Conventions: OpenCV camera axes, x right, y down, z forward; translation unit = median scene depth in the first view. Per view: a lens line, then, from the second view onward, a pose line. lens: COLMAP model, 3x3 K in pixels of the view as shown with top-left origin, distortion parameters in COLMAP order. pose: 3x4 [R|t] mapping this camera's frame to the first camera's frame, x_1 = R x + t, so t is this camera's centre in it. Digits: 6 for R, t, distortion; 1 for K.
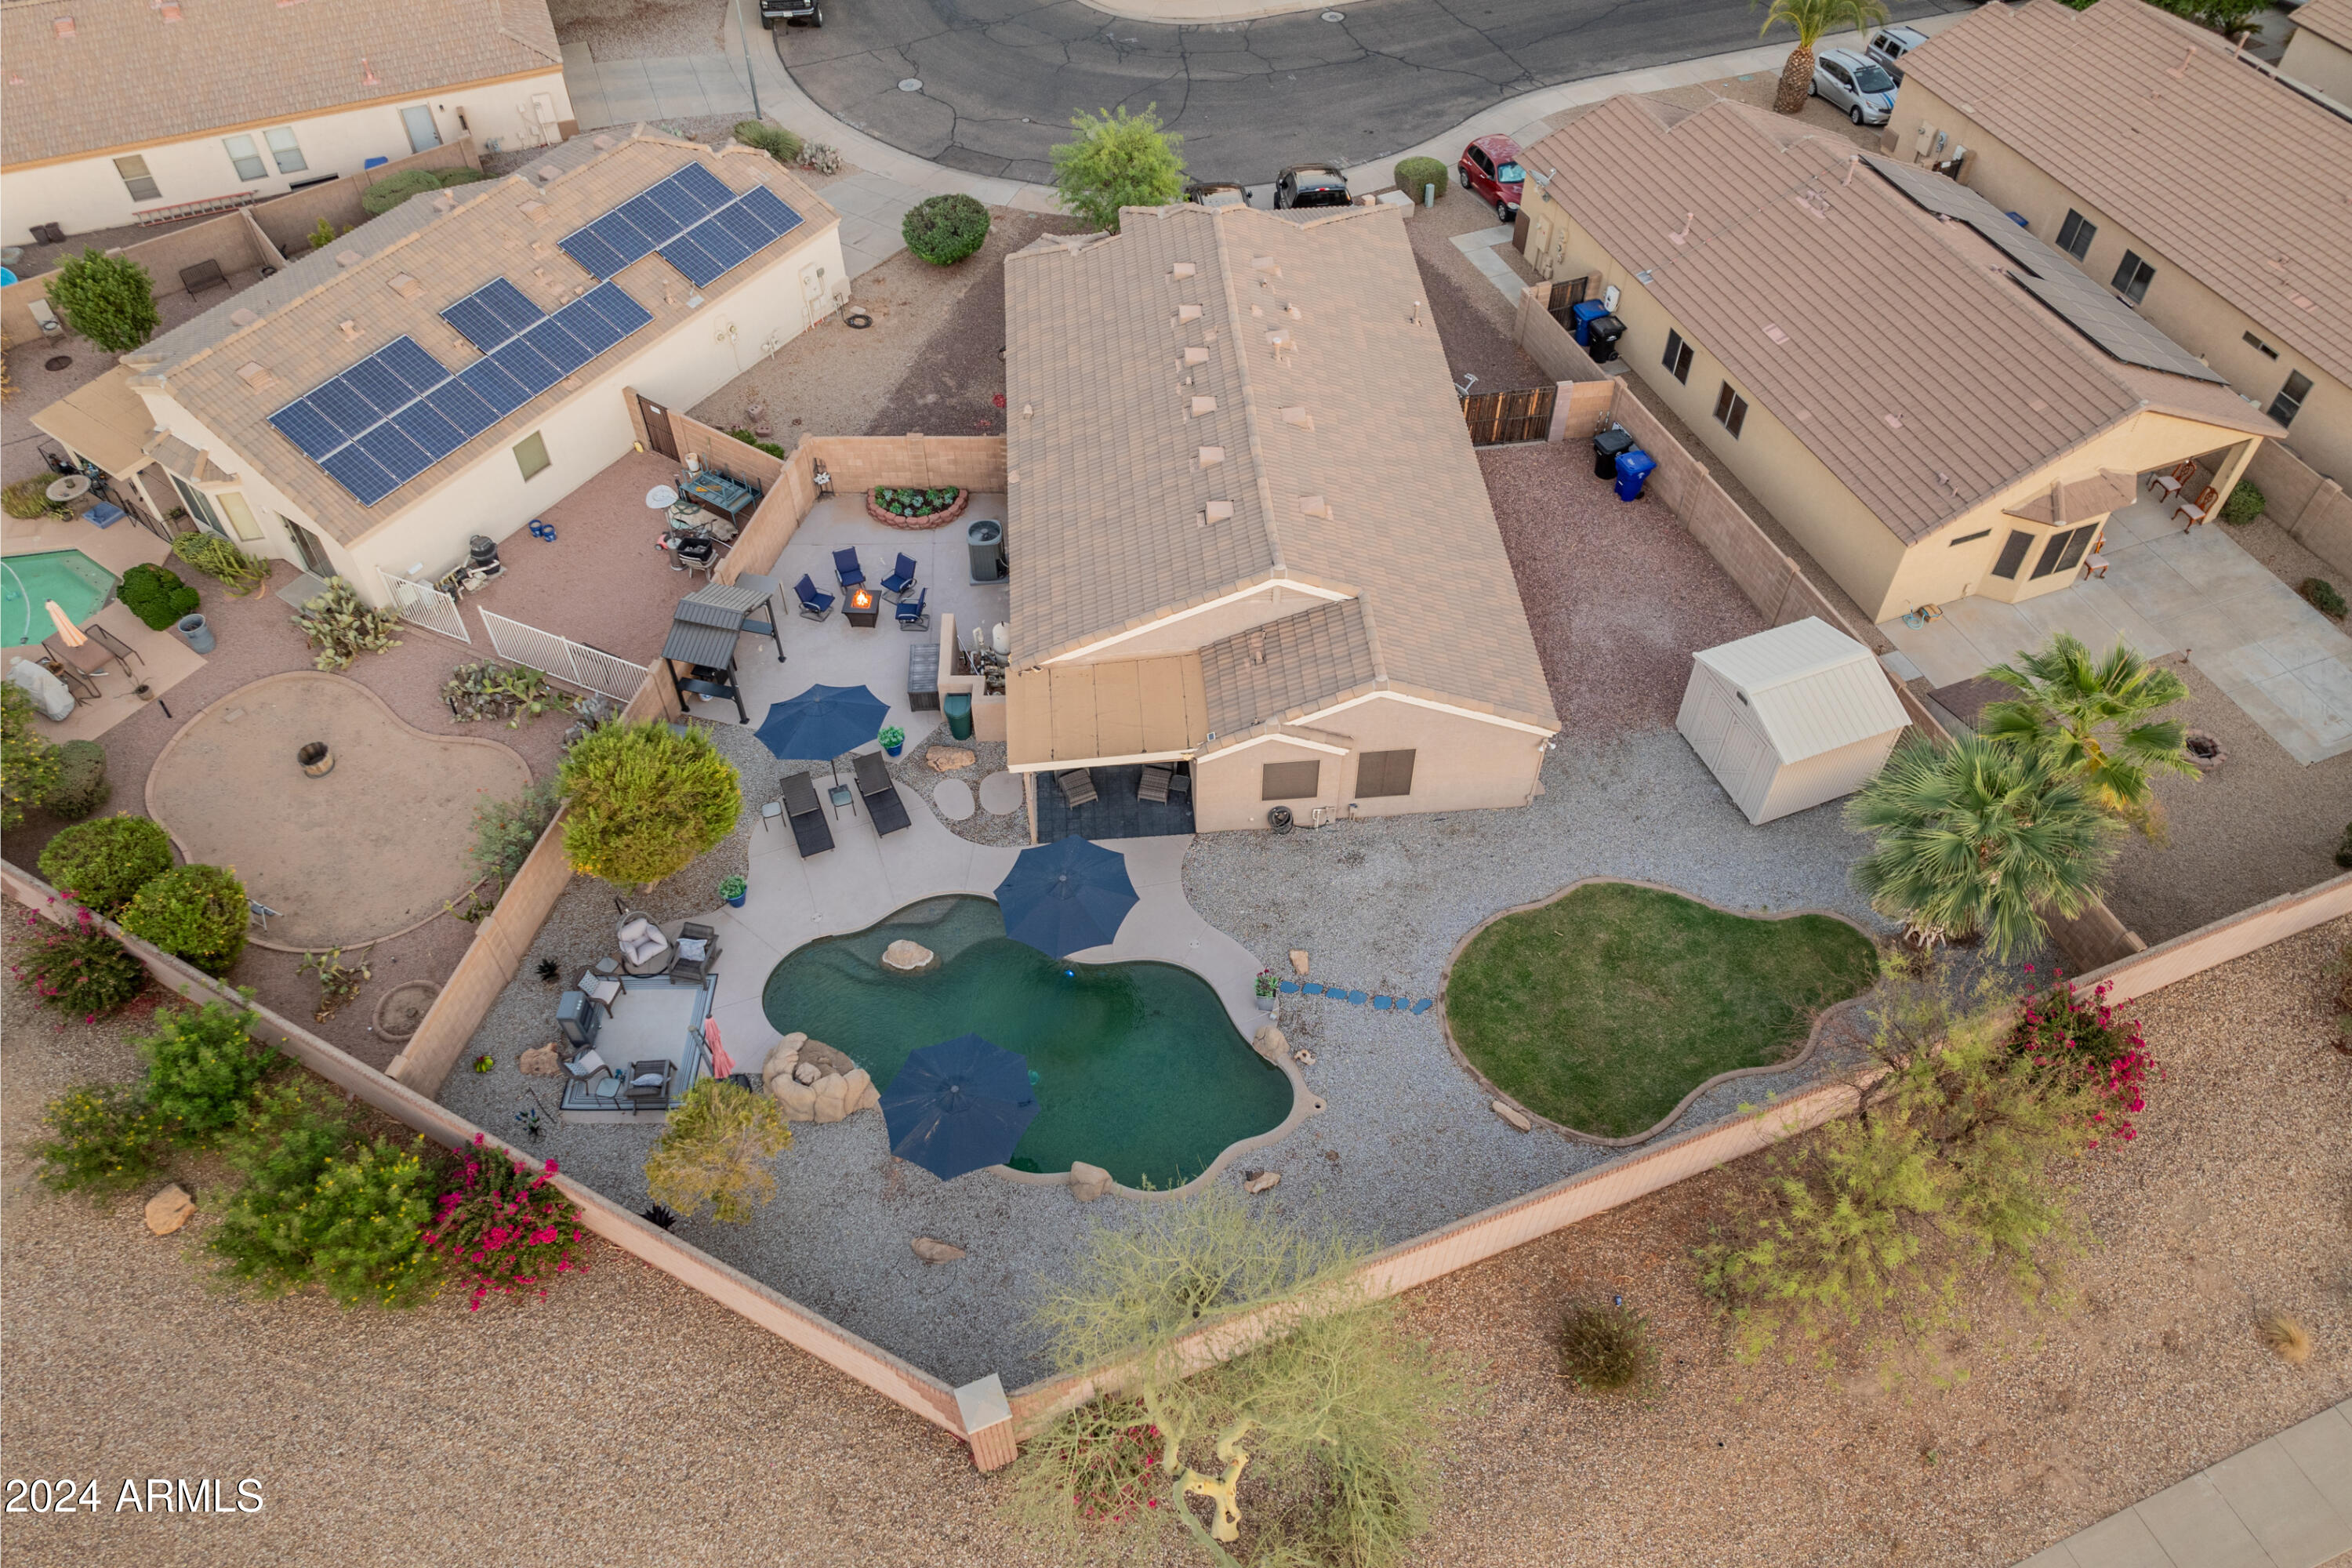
lens RADIAL K [[1659.8, 0, 1178.0], [0, 1659.8, 752.0], [0, 0, 1]] dist [-0.046757, 0.018022]
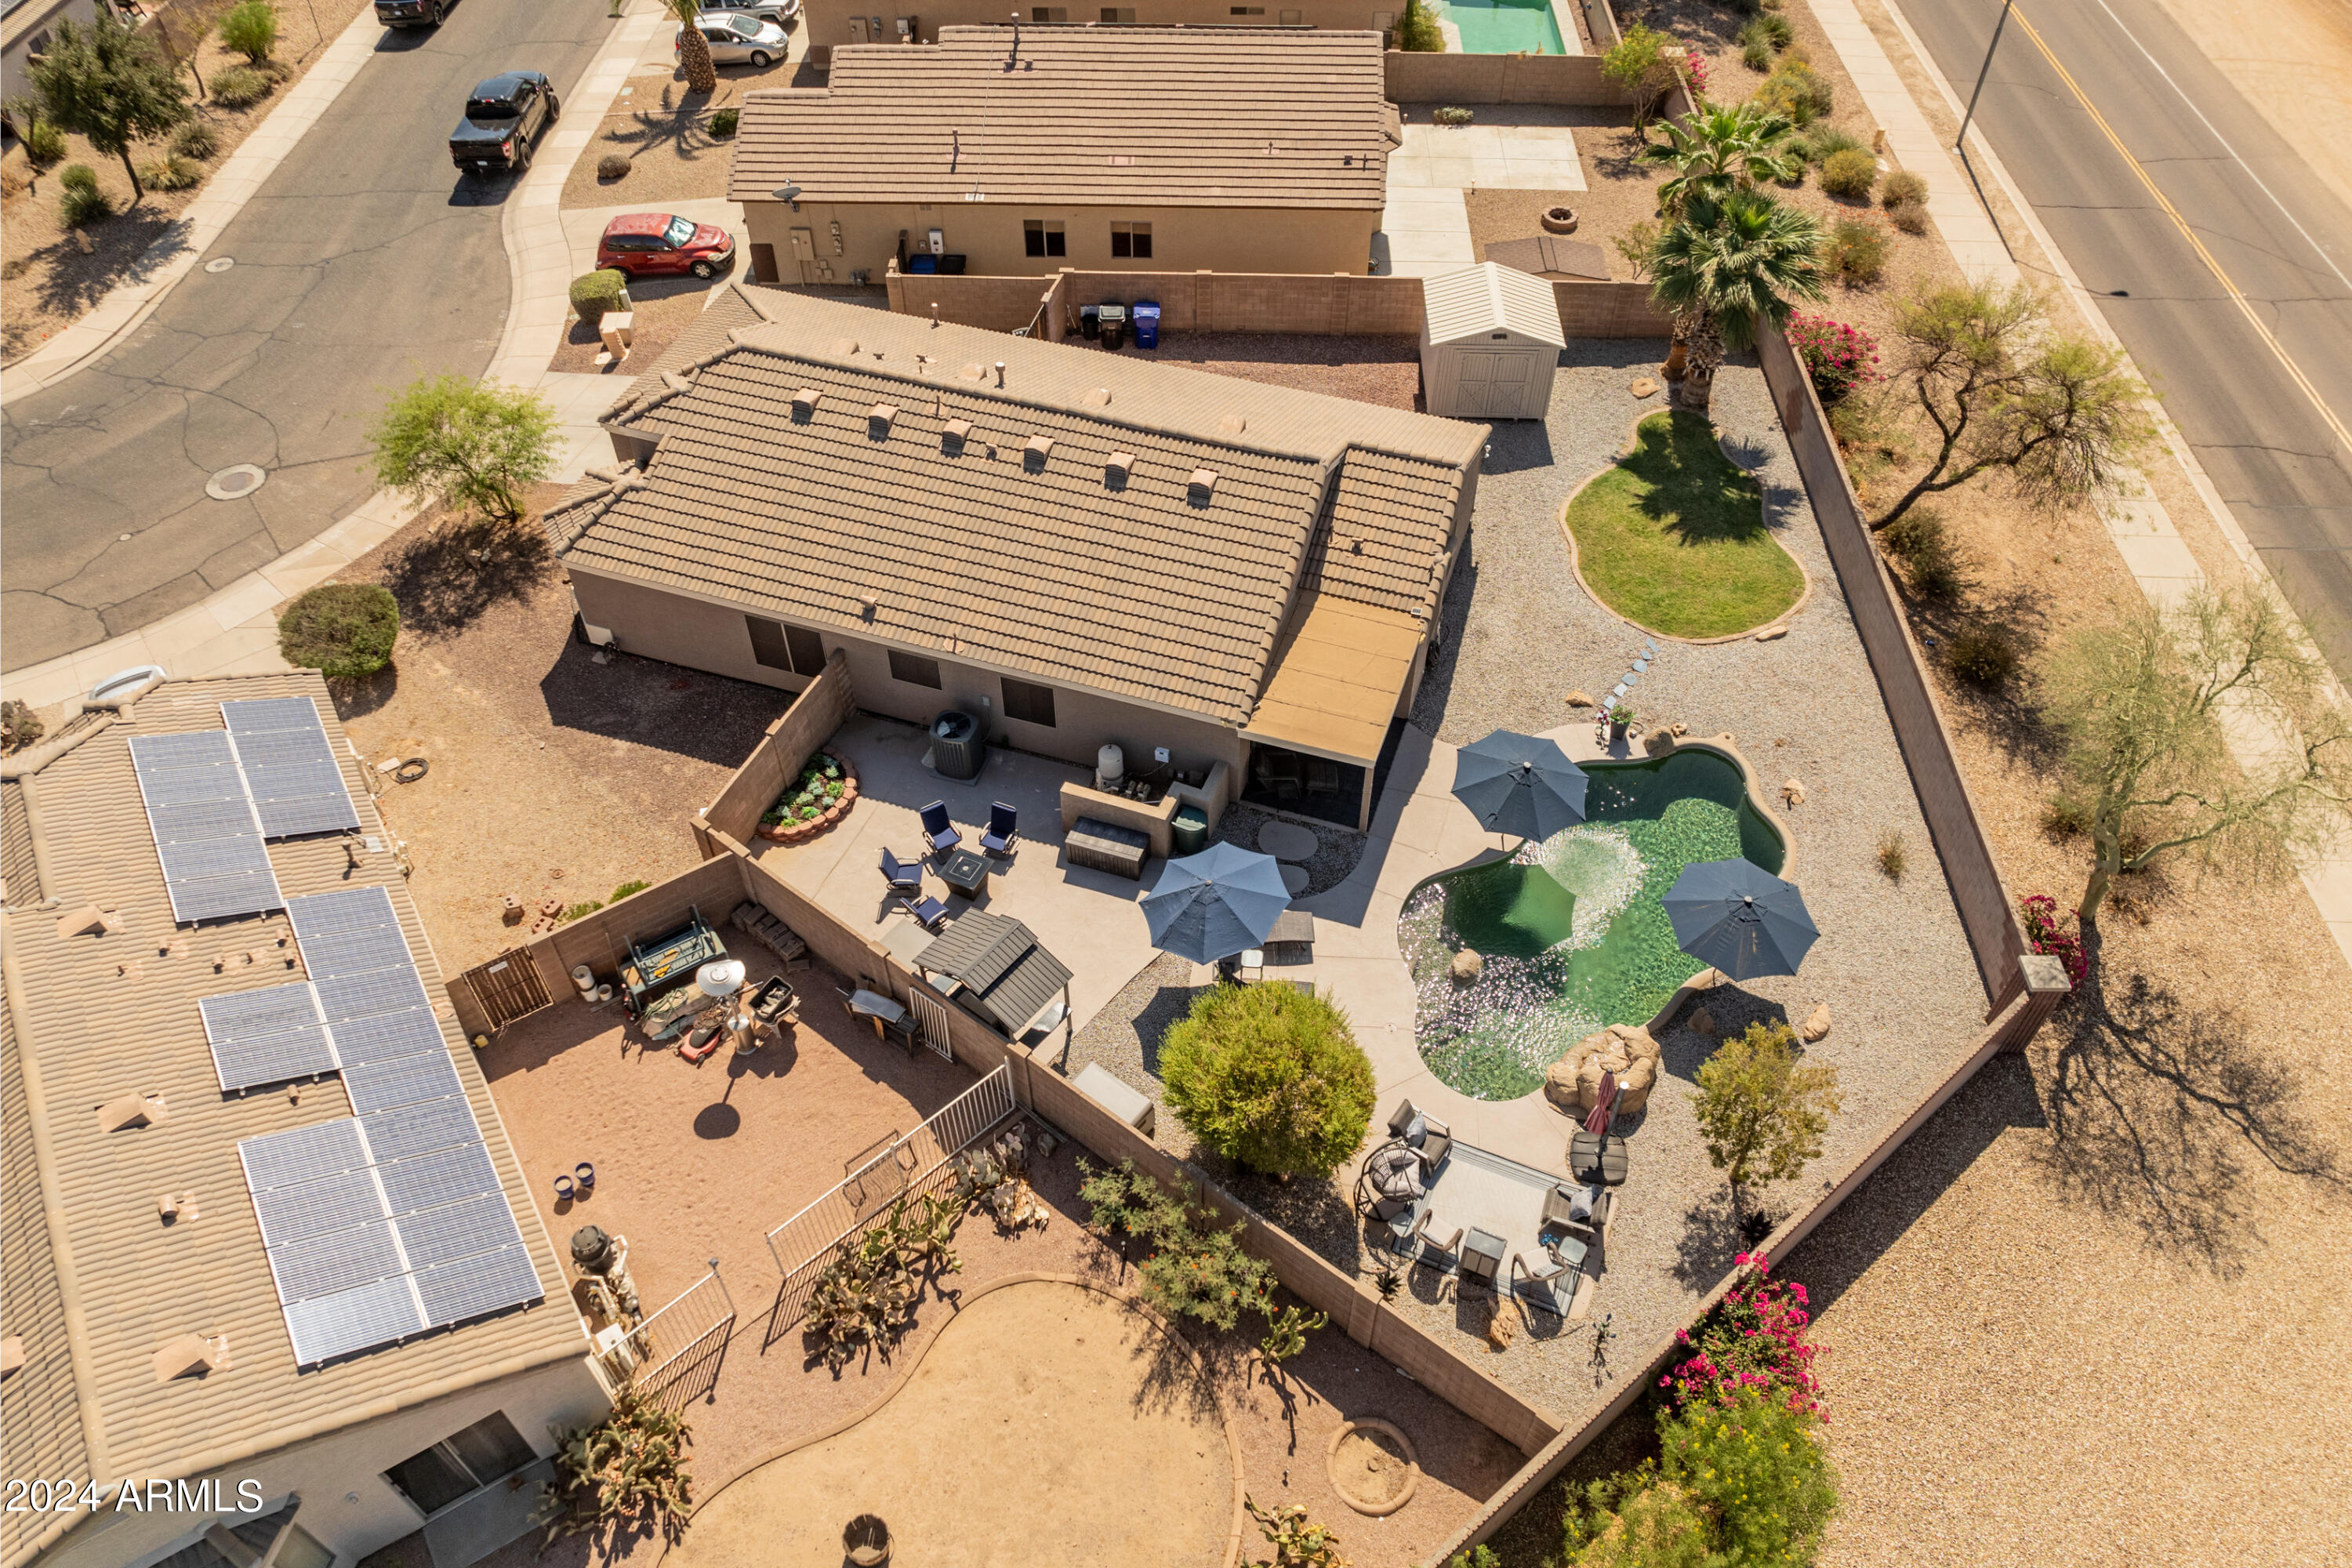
lens RADIAL K [[1641.2, 0, 1176.0], [0, 1641.2, 784.0], [0, 0, 1]] dist [-0.036212, 0.002952]
pose [[0.398218, -0.678945, 0.616811, -0.640775], [0.690385, 0.664588, 0.285817, -0.287142], [-0.603979, 0.312020, 0.733384, 0.326983]]
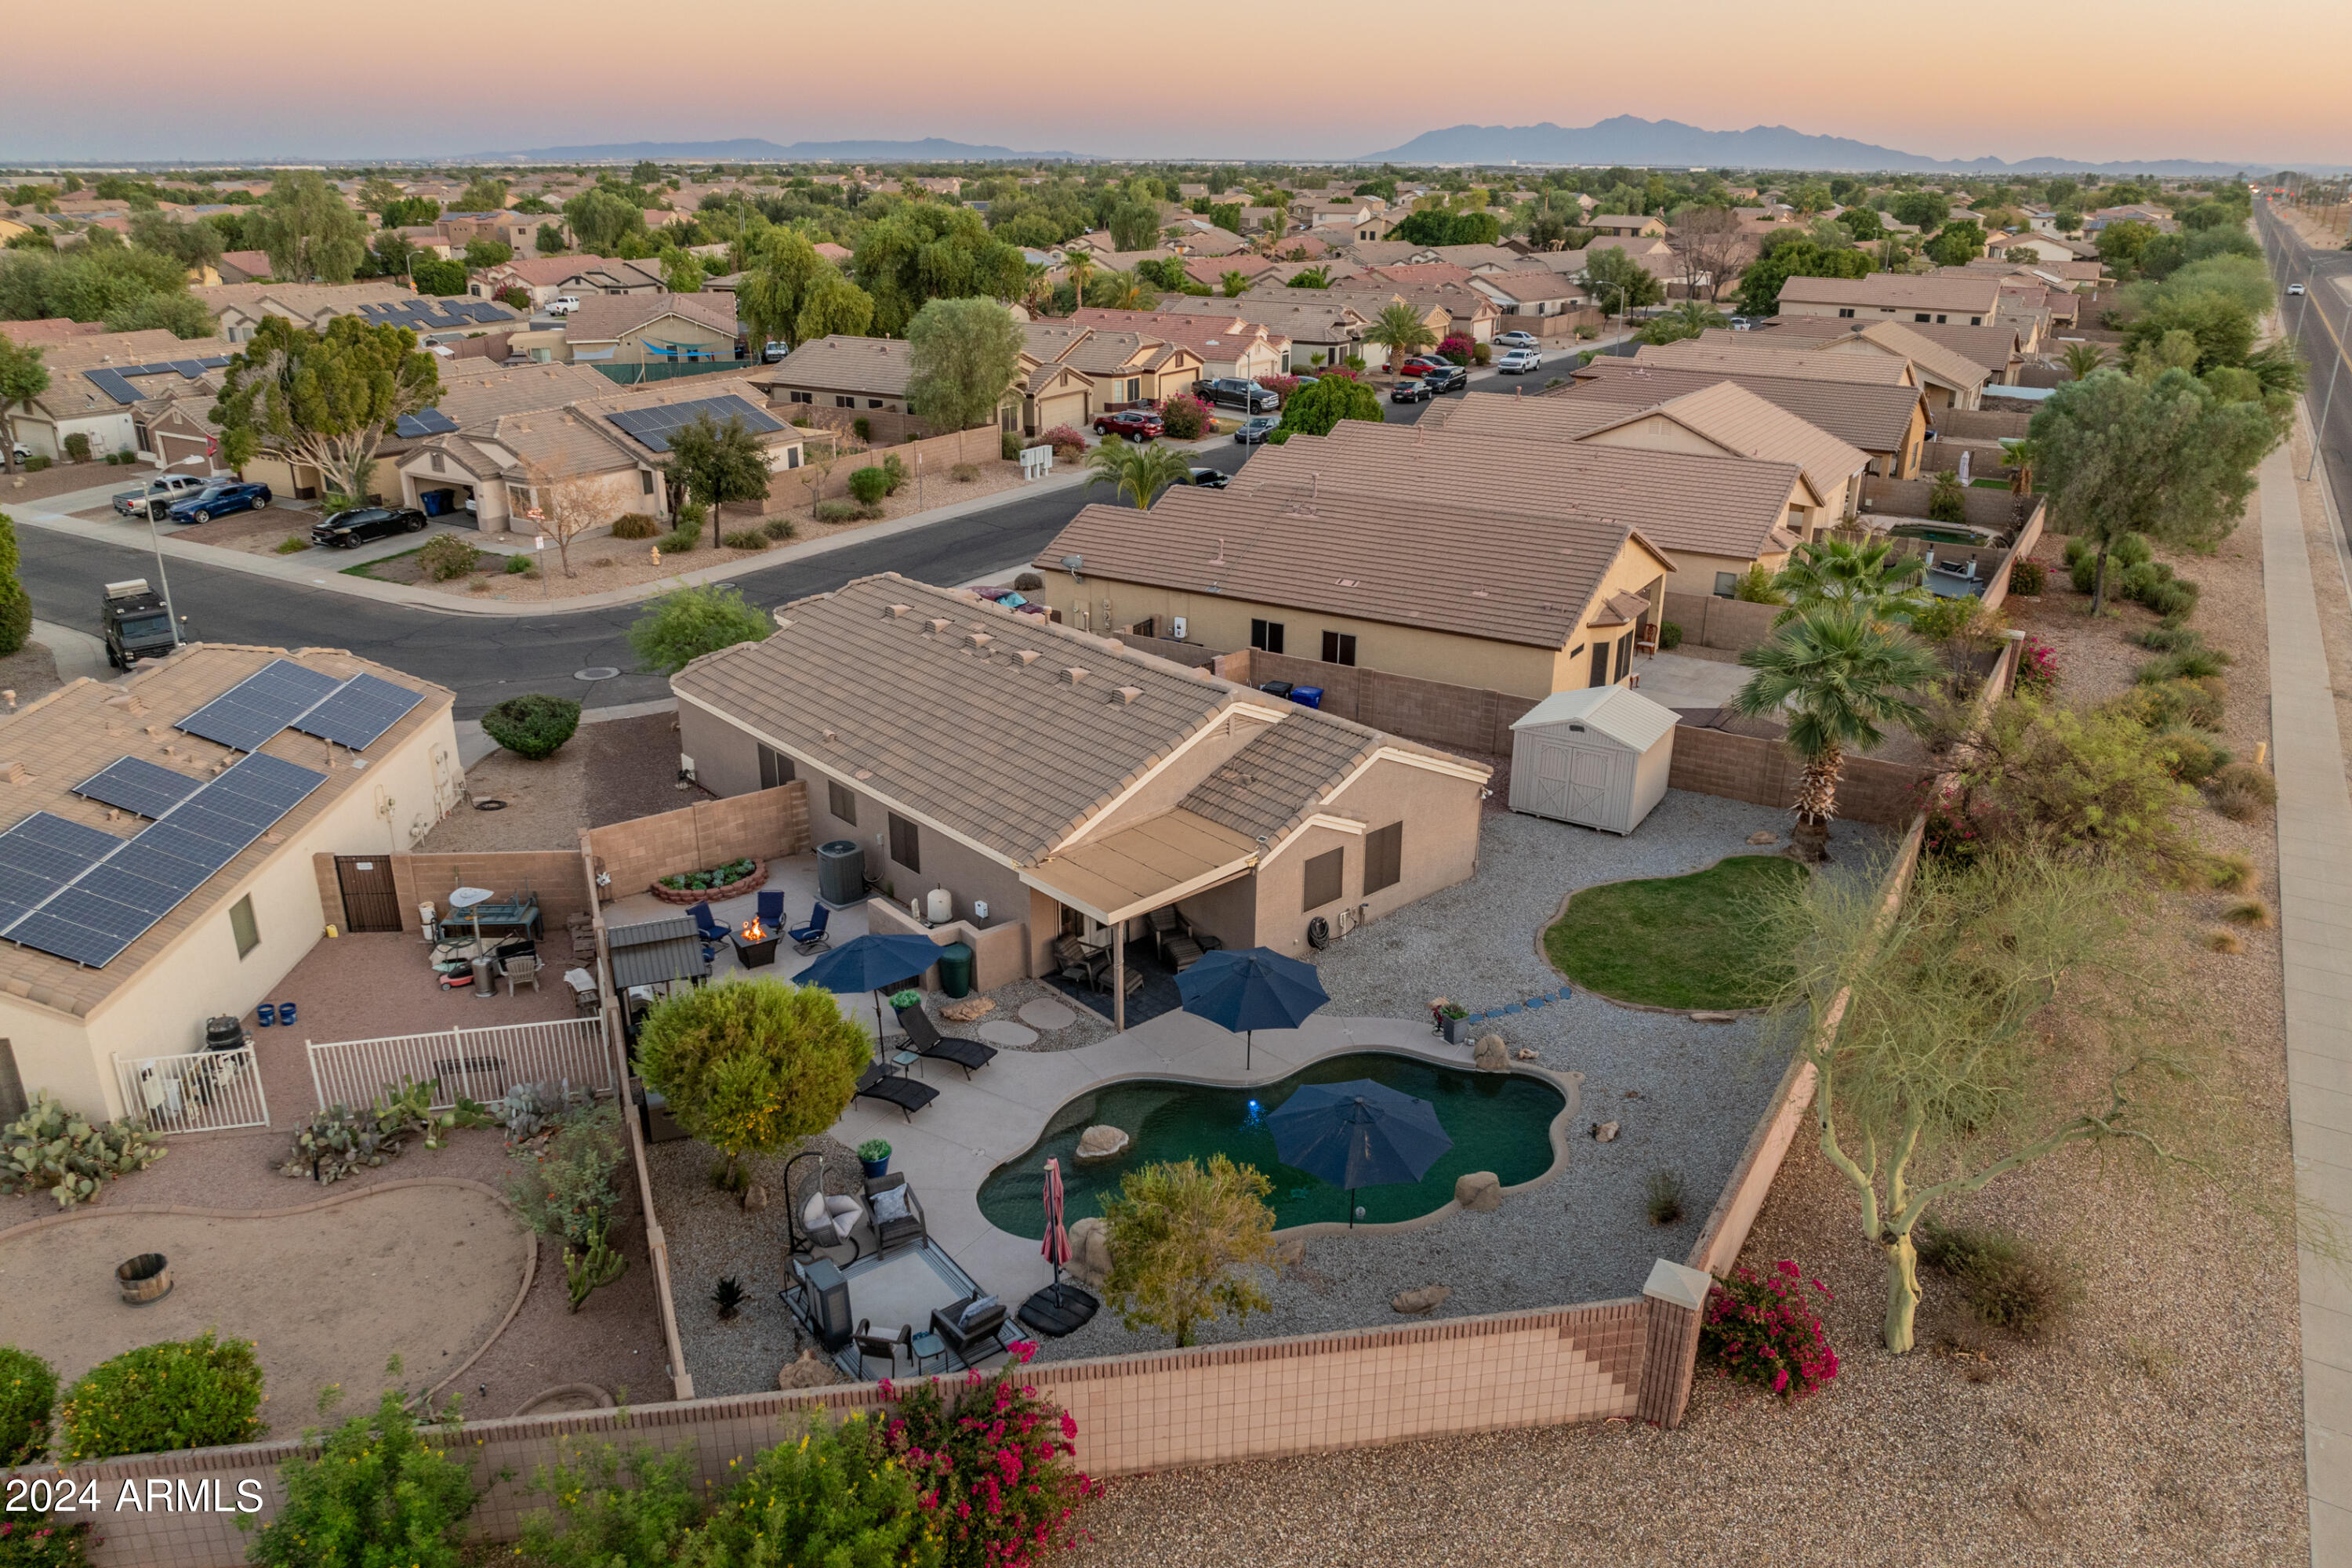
lens RADIAL K [[1650.3, 0, 1170.9], [0, 1650.3, 781.3], [0, 0, 1]] dist [-0.039829, 0.002164]
pose [[0.801188, -0.208650, 0.560860, -0.493167], [0.444703, 0.834744, -0.324717, 0.223358], [-0.400422, 0.509575, 0.761574, 0.219175]]
